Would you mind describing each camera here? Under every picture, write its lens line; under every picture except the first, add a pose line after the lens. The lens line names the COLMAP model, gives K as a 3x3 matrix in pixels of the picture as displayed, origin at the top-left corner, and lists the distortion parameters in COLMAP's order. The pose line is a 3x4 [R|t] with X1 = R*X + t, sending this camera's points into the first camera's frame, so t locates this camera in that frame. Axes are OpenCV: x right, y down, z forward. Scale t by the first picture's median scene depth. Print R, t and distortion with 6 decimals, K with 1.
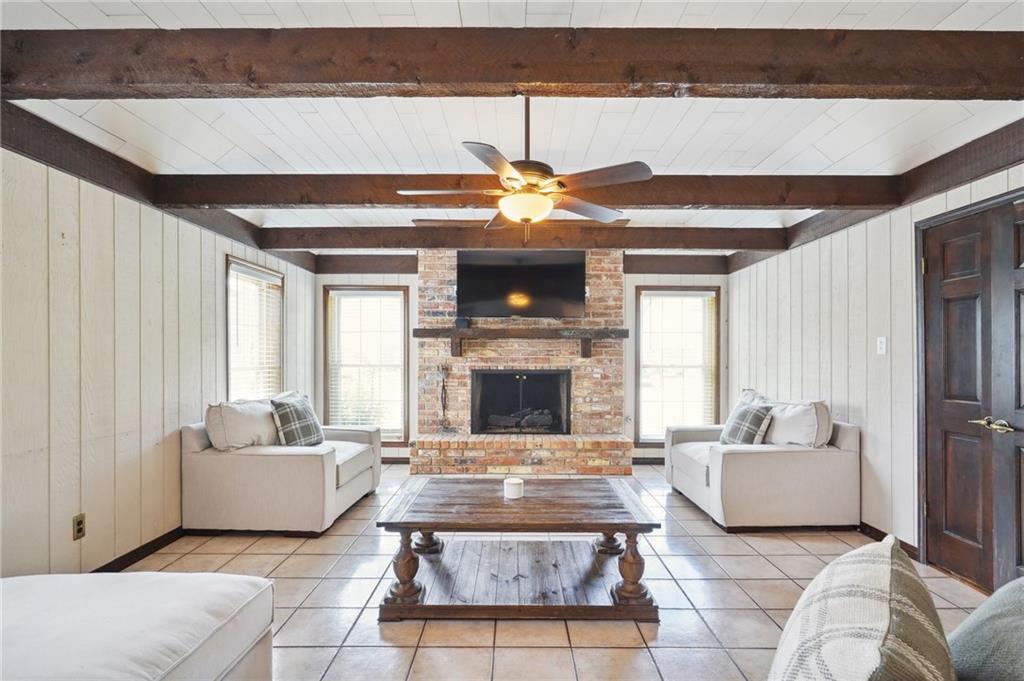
lens RADIAL K [[493.7, 0, 509.4], [0, 493.7, 351.1], [0, 0, 1]] dist [-0.001074, 0.000453]
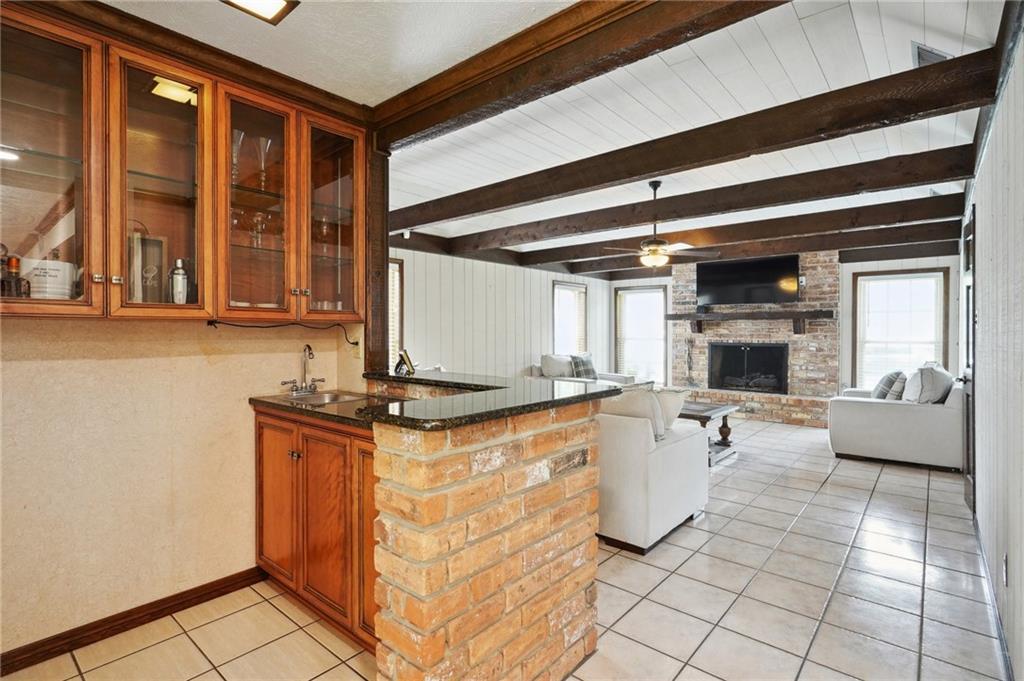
lens RADIAL K [[493.7, 0, 514.5], [0, 493.7, 334.8], [0, 0, 1]] dist [-0.001074, 0.000453]
pose [[0.764305, 0.003469, -0.644846, 0.403038], [0.004273, 0.999936, 0.010444, -0.000773], [0.644841, -0.010738, 0.764241, -0.419921]]
